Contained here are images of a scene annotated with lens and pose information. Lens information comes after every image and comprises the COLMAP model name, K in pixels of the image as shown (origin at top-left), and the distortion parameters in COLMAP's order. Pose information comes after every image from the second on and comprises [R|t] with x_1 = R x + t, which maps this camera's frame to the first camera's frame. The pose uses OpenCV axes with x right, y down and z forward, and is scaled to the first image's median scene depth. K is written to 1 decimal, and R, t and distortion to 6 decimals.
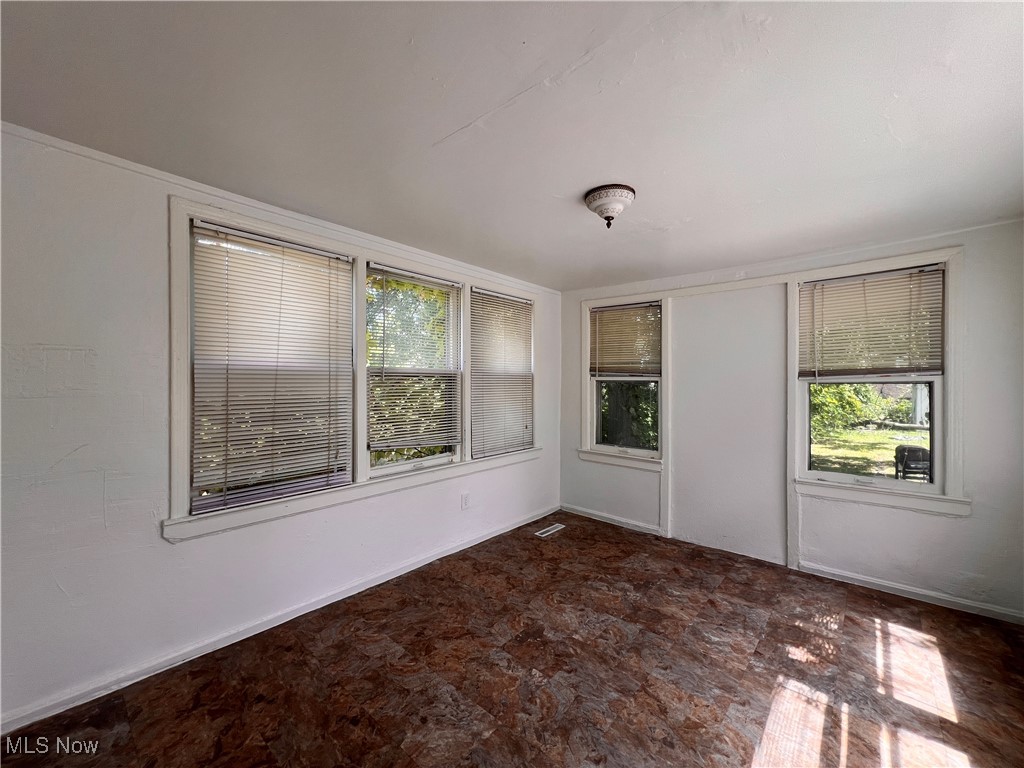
lens RADIAL K [[412.0, 0, 510.9], [0, 412.0, 382.3], [0, 0, 1]] dist [-0.004062, 0.001390]
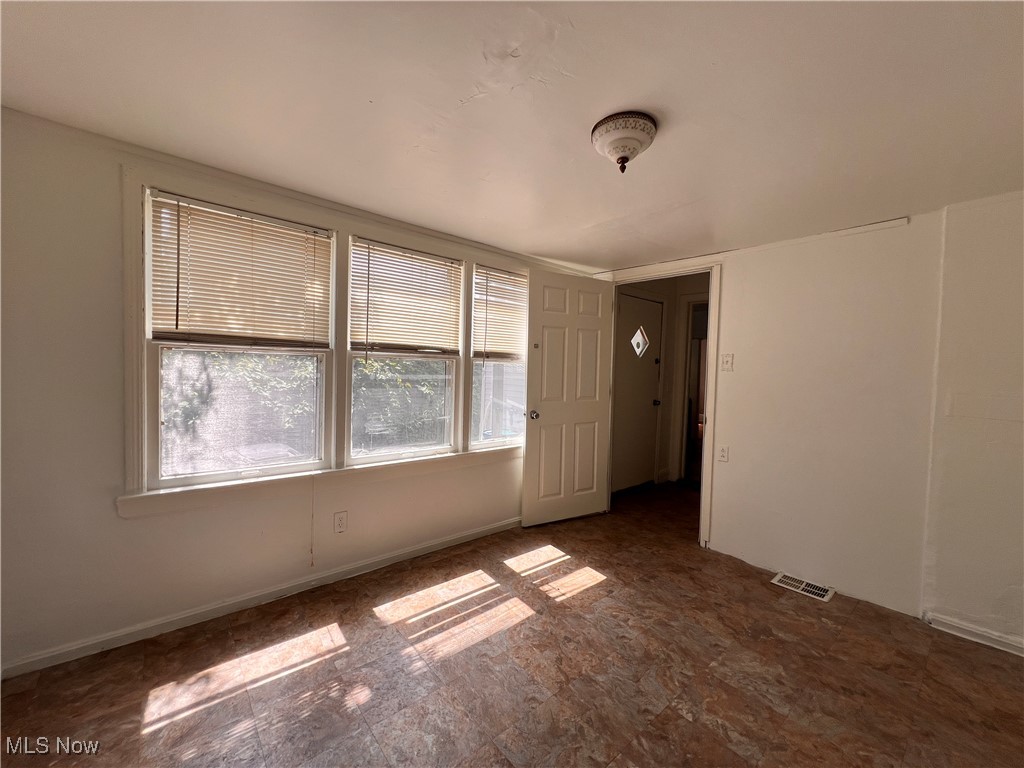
lens RADIAL K [[412.0, 0, 511.6], [0, 412.0, 383.2], [0, 0, 1]] dist [-0.004062, 0.001390]
pose [[-0.988923, -0.041550, 0.142493, 0.320375], [-0.035980, 0.998493, 0.041448, -0.004256], [-0.144001, 0.035862, -0.988928, 1.828140]]
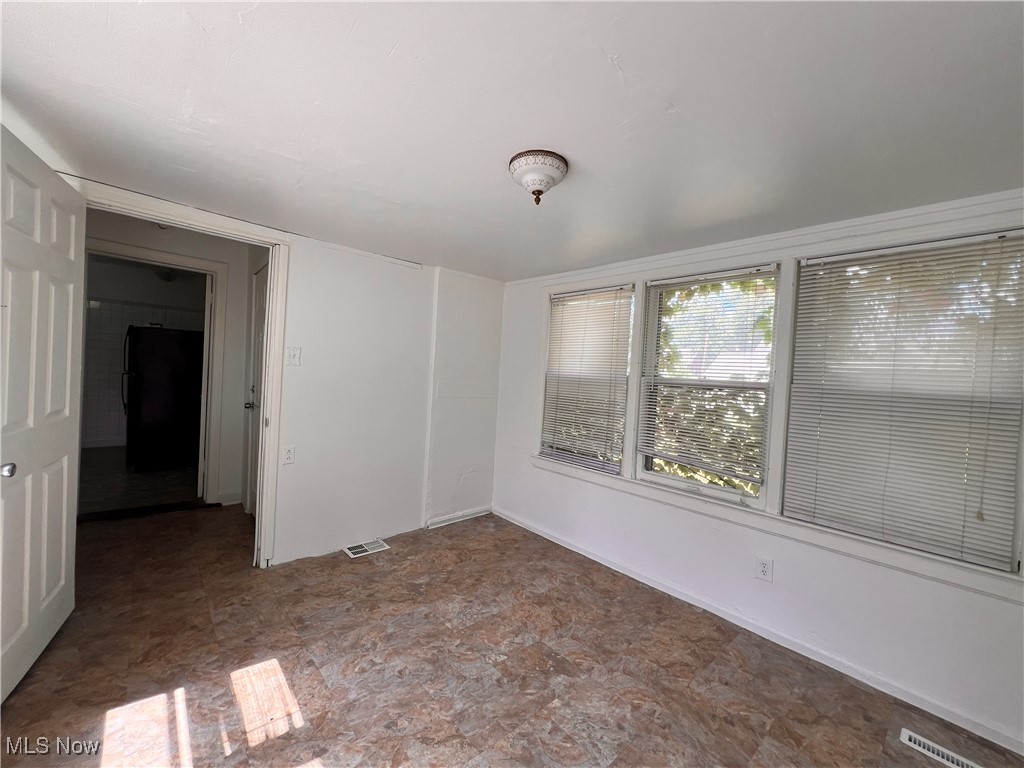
lens RADIAL K [[412.0, 0, 512.8], [0, 412.0, 381.5], [0, 0, 1]] dist [-0.004062, 0.001390]
pose [[-0.116932, 0.003811, -0.993133, 1.089877], [-0.062302, 0.997995, 0.011165, -0.023153], [0.991184, 0.063180, -0.116460, 1.081762]]
